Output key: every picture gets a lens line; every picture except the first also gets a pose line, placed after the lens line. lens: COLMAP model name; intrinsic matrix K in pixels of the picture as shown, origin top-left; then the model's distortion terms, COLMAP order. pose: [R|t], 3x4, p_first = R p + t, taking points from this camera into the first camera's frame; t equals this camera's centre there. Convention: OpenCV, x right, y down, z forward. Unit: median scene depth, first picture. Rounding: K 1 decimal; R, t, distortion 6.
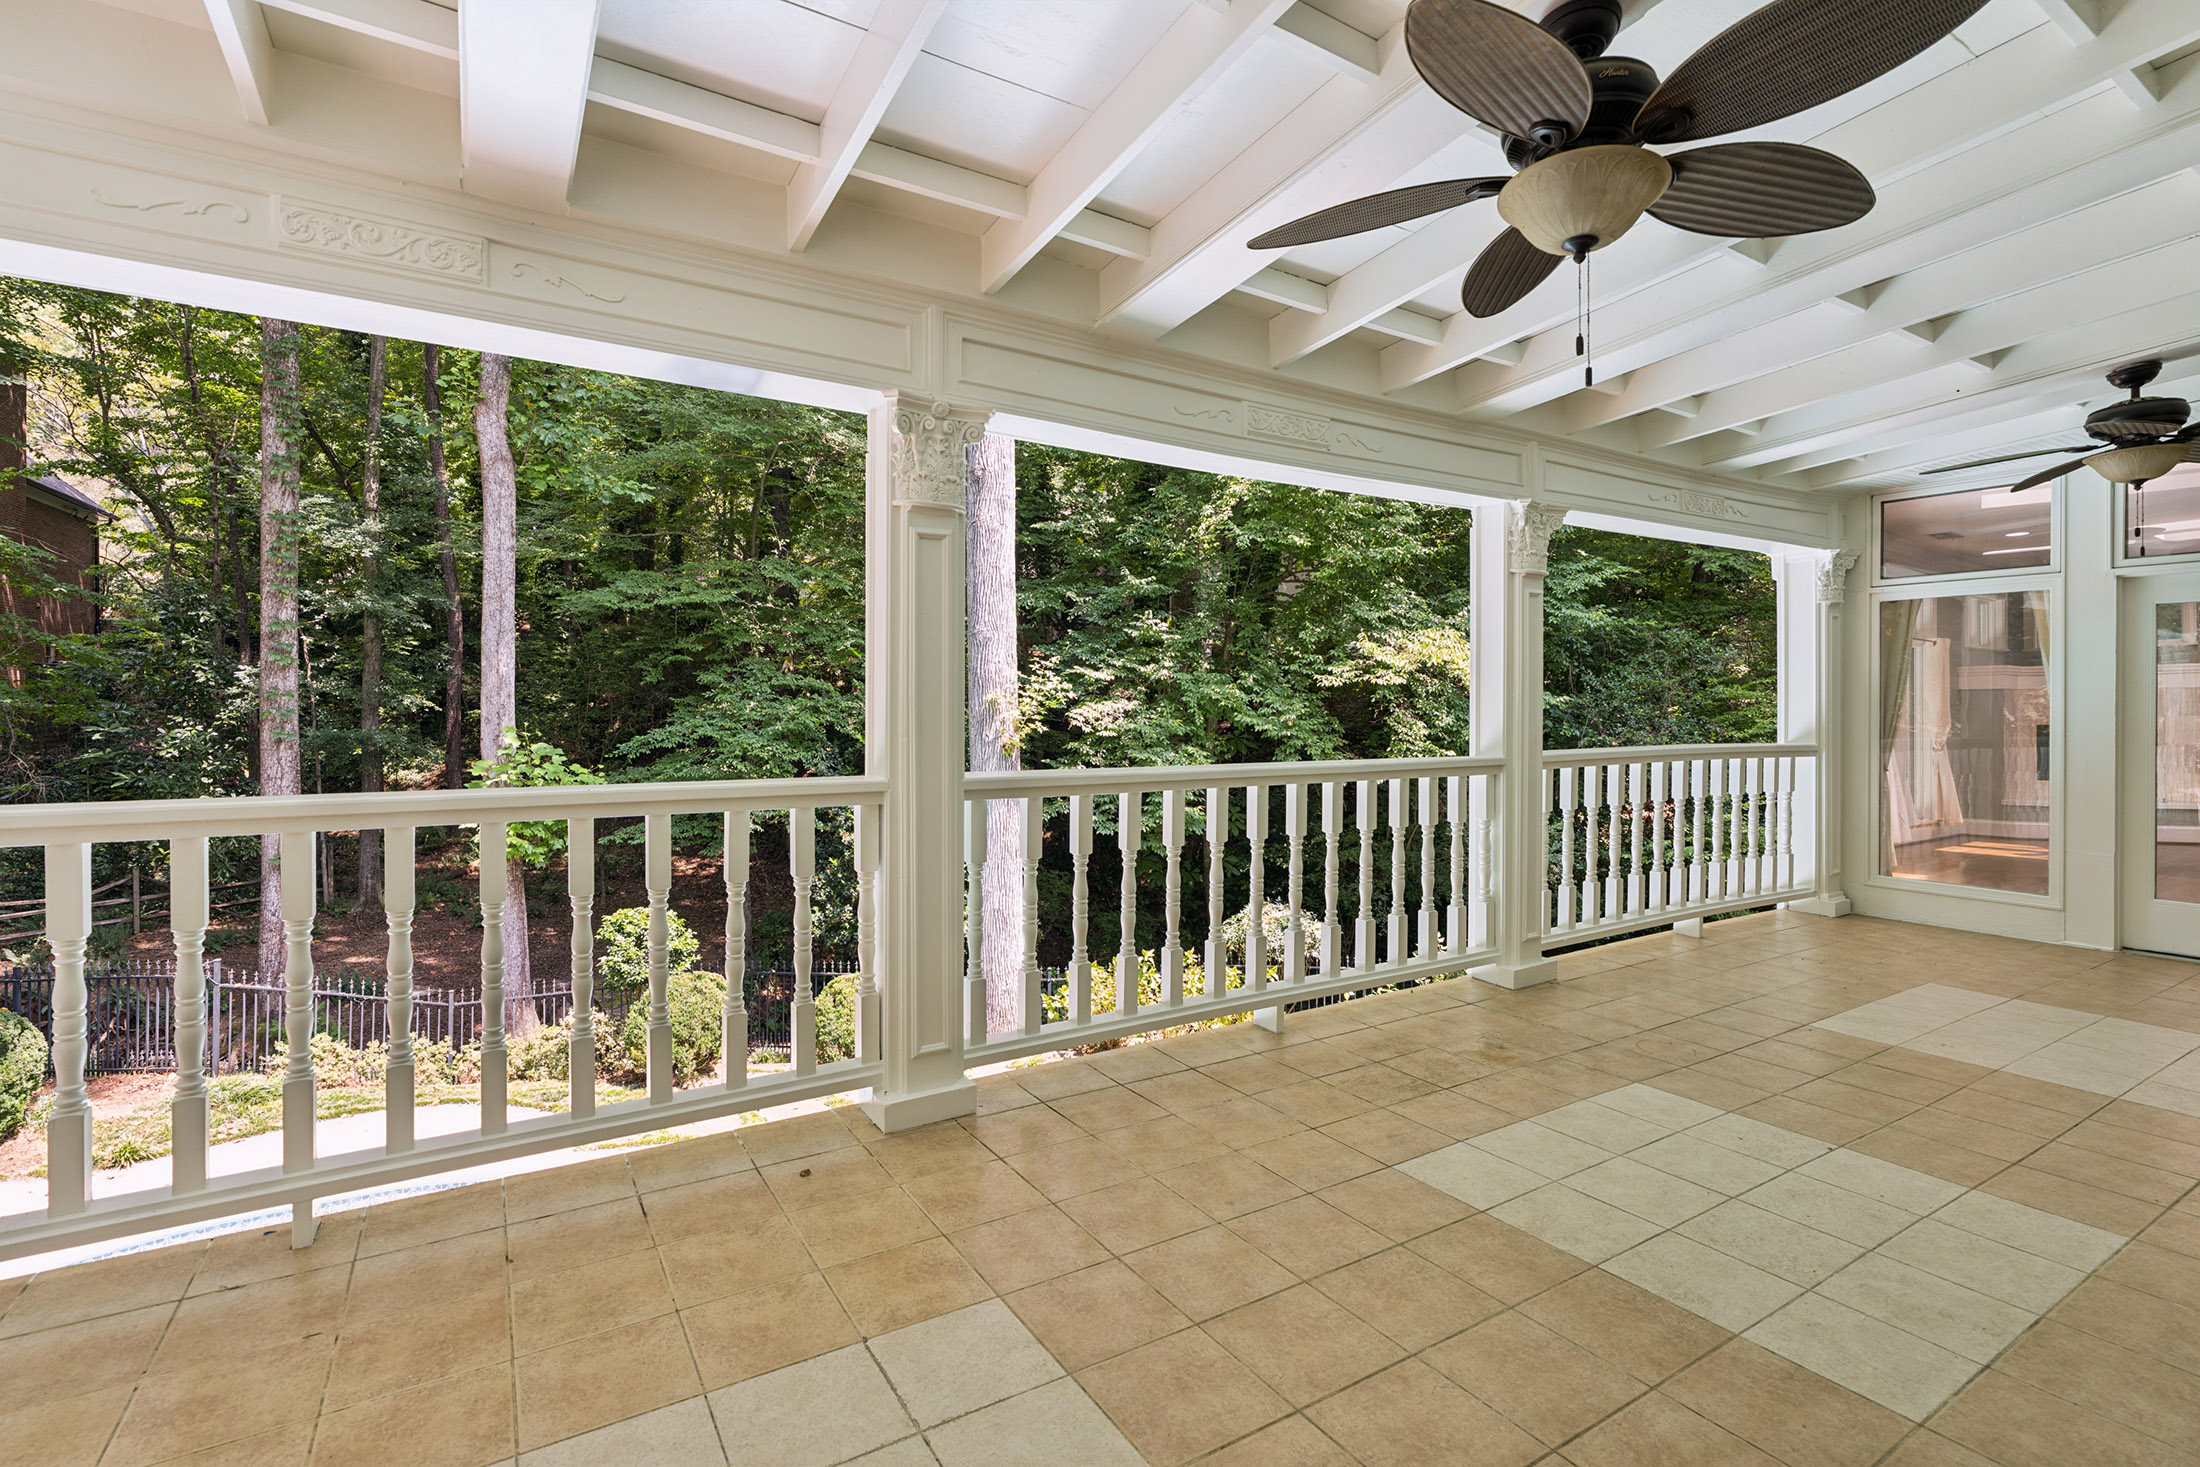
lens RADIAL K [[996.5, 0, 1103.5], [0, 996.5, 727.0], [0, 0, 1]] dist [-0.004419, 0.000183]
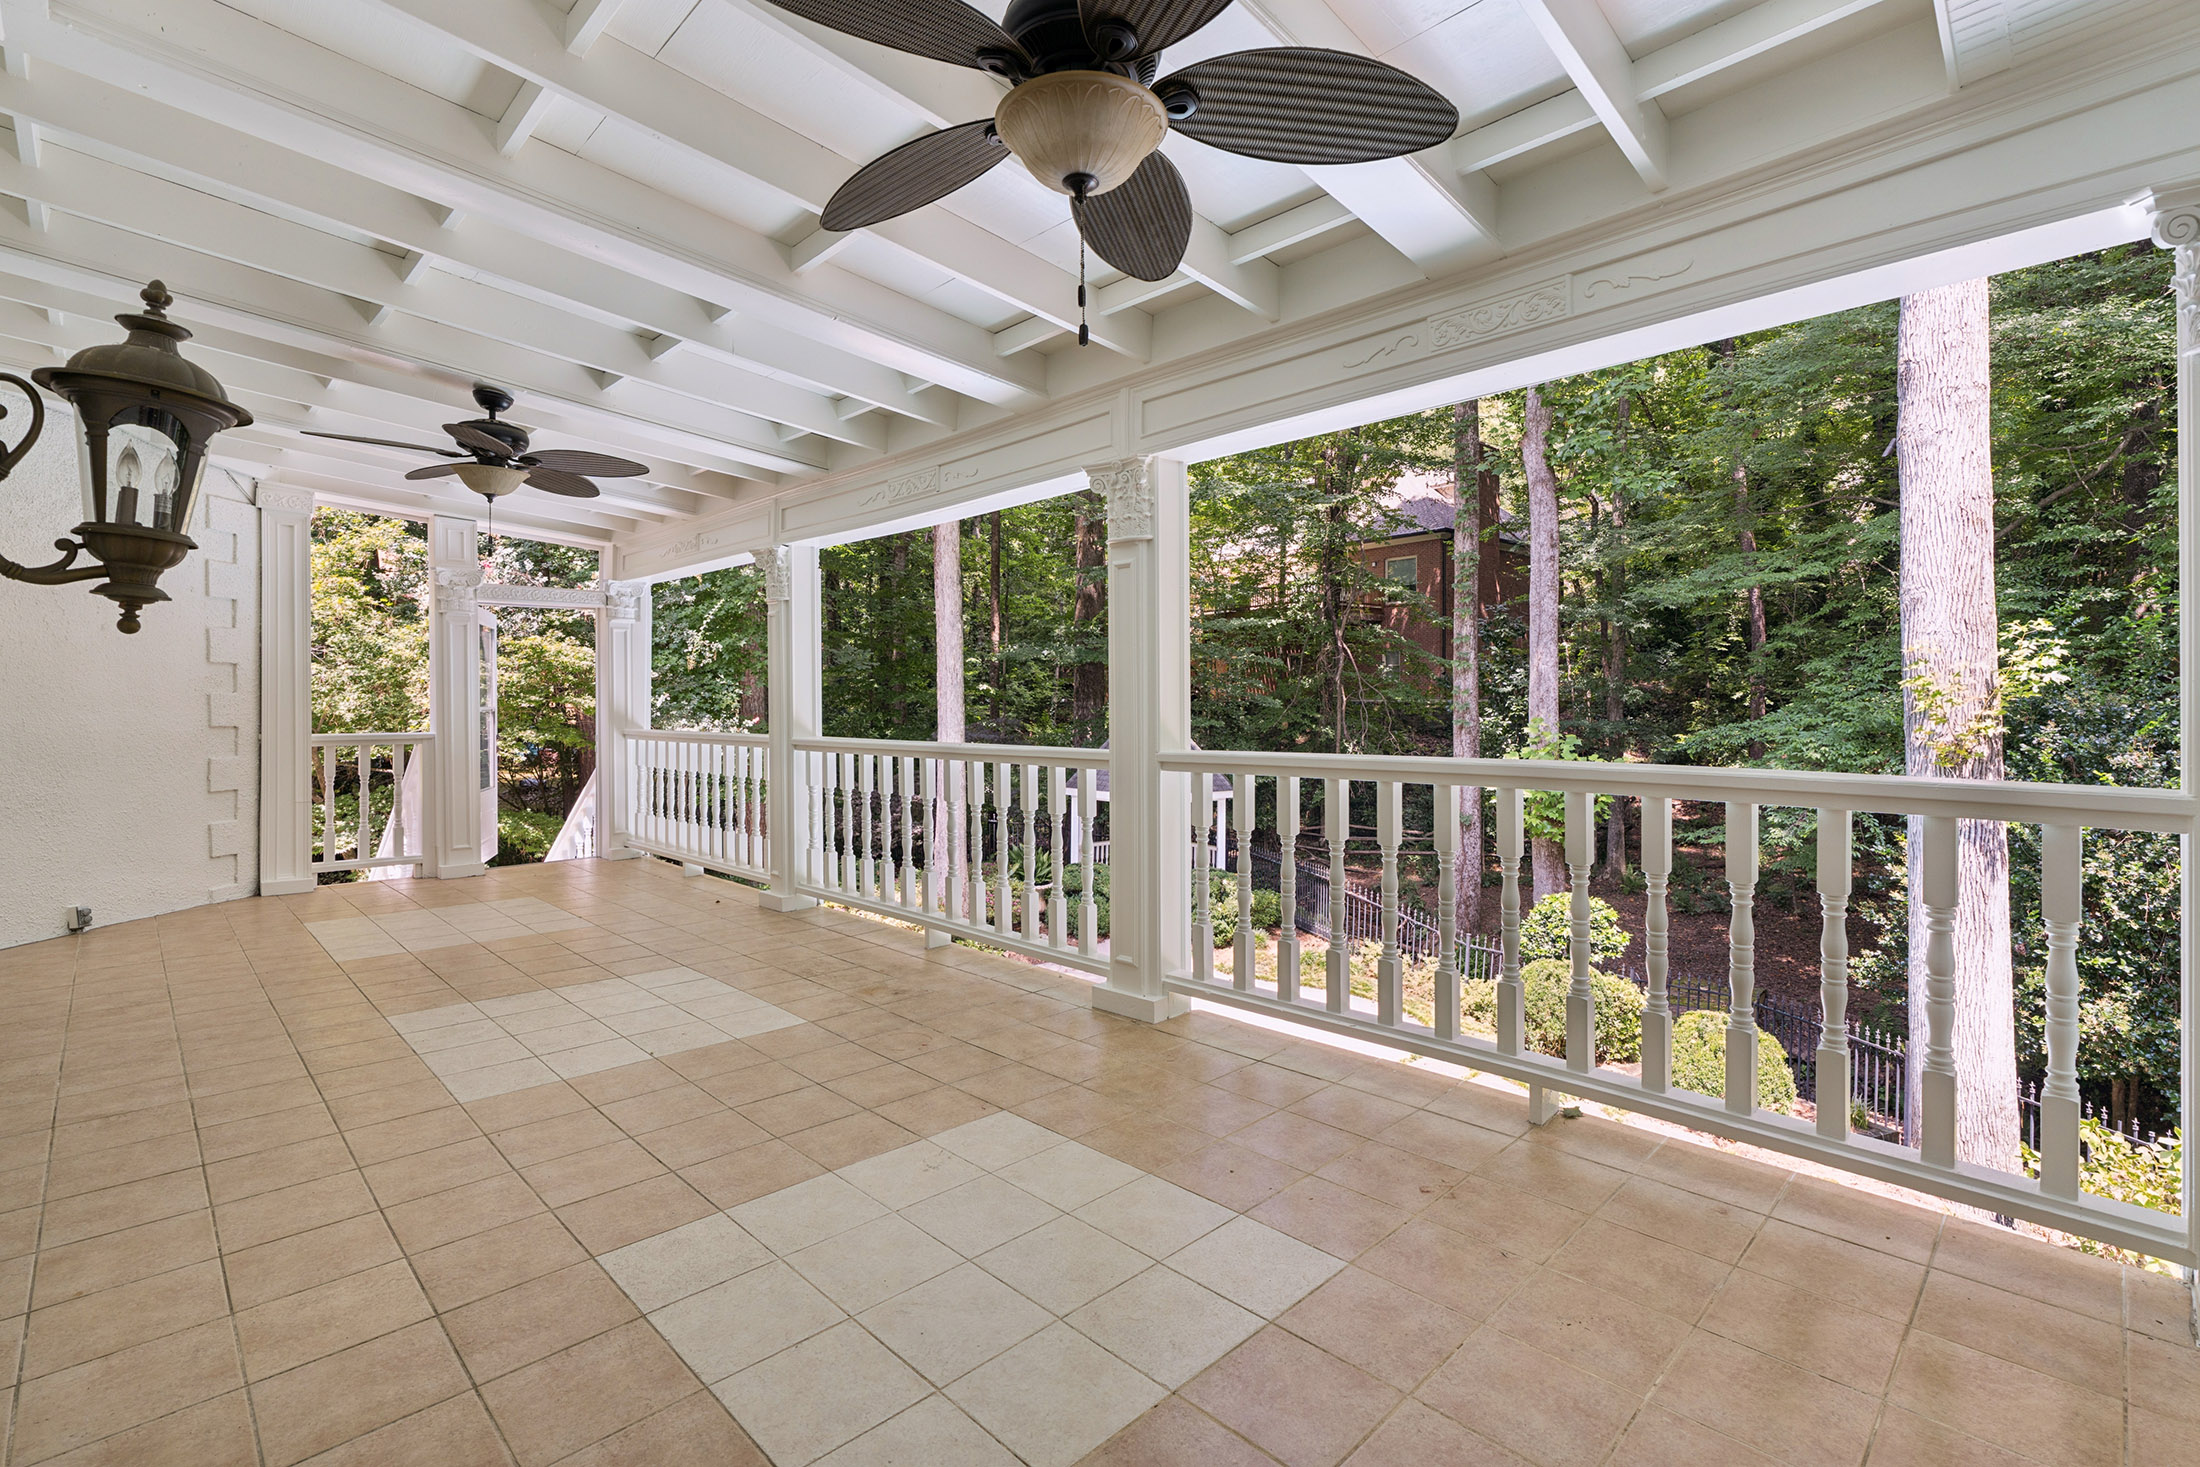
lens RADIAL K [[1014.3, 0, 1095.8], [0, 1014.3, 737.0], [0, 0, 1]] dist [-0.003218, 0.000375]
pose [[0.227497, 0.038121, -0.973032, 1.548465], [-0.007906, 0.999273, 0.037300, -0.023301], [0.973747, -0.000793, 0.227633, 0.926473]]
